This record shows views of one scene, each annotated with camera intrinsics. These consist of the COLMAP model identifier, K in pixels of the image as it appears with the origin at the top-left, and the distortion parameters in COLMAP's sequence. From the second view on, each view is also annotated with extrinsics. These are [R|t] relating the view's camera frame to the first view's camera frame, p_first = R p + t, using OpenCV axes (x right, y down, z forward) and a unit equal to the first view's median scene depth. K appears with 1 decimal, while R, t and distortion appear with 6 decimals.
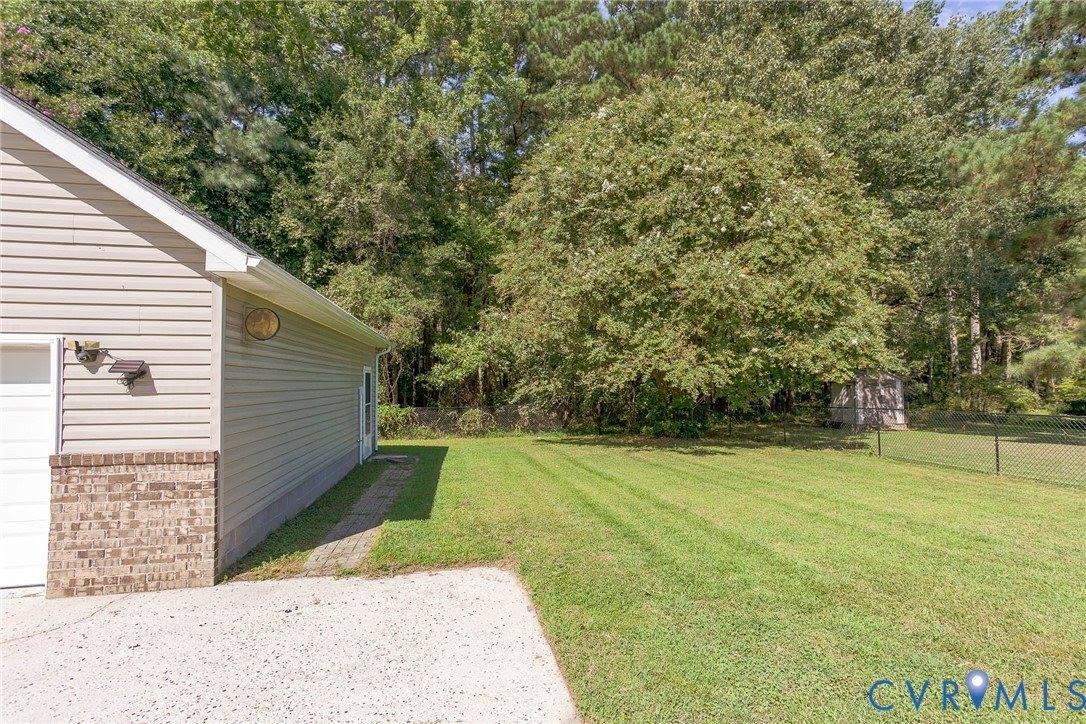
lens RADIAL K [[553.4, 0, 559.0], [0, 553.4, 366.3], [0, 0, 1]] dist [-0.059976, 0.038384]
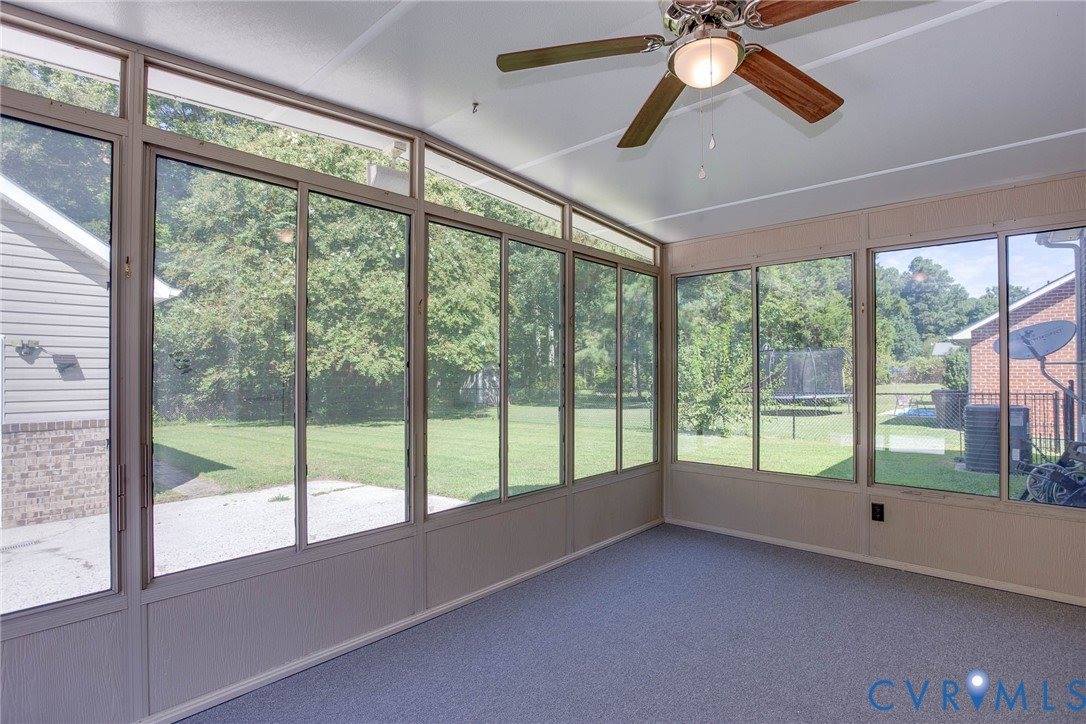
lens RADIAL K [[553.4, 0, 559.0], [0, 553.4, 366.3], [0, 0, 1]] dist [-0.059976, 0.038384]
pose [[0.784279, 0.003268, 0.620399, -0.222300], [-0.015014, 0.999793, 0.013713, -0.006516], [-0.620226, -0.020069, 0.784166, -0.296897]]
